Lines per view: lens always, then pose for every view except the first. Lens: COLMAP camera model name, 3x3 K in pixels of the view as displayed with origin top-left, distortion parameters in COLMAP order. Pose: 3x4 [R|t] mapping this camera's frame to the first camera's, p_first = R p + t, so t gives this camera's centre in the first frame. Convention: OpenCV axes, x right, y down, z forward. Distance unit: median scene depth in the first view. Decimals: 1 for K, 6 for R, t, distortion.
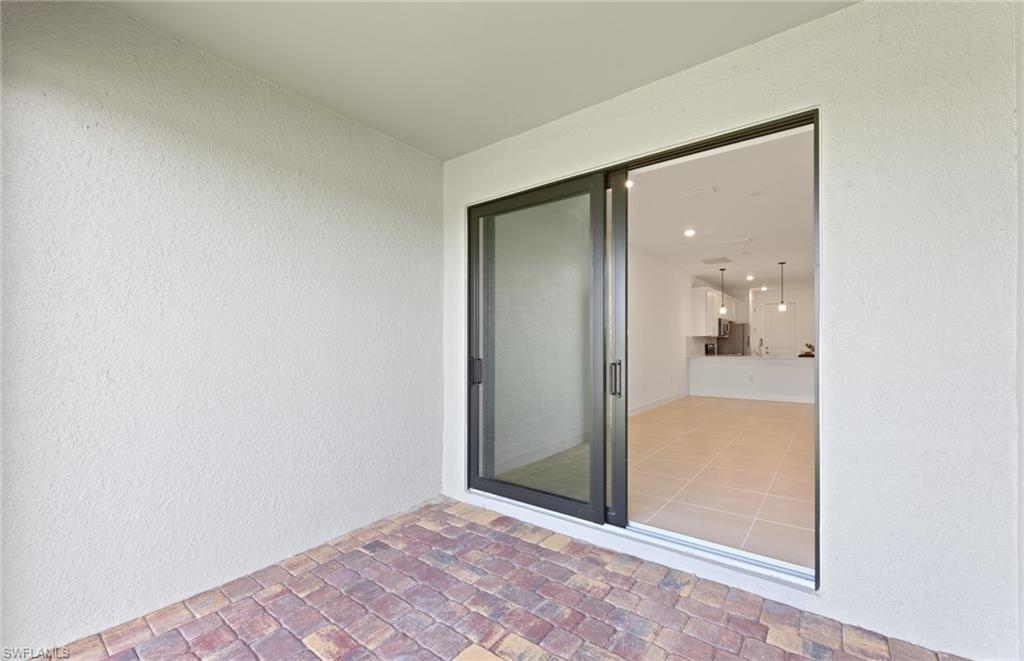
lens RADIAL K [[418.0, 0, 513.2], [0, 418.0, 334.6], [0, 0, 1]] dist [0.001498, 0.000097]
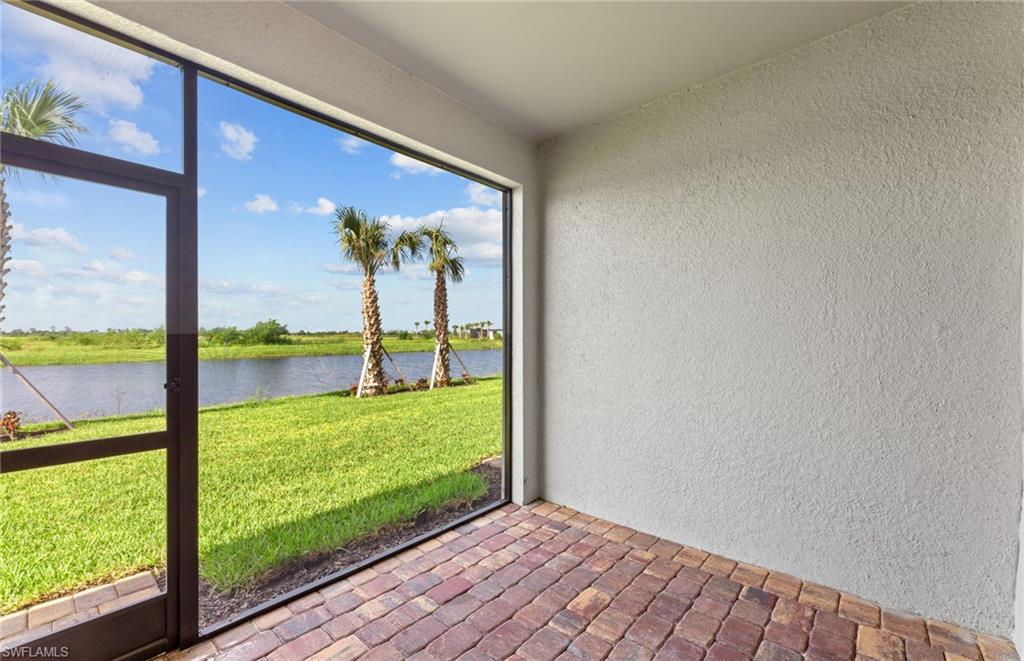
lens RADIAL K [[418.0, 0, 512.1], [0, 418.0, 330.8], [0, 0, 1]] dist [0.001498, 0.000097]
pose [[-0.033285, -0.006810, -0.999423, 0.496818], [0.016352, 0.999839, -0.007357, 0.006570], [0.999312, -0.016588, -0.033168, 0.598189]]
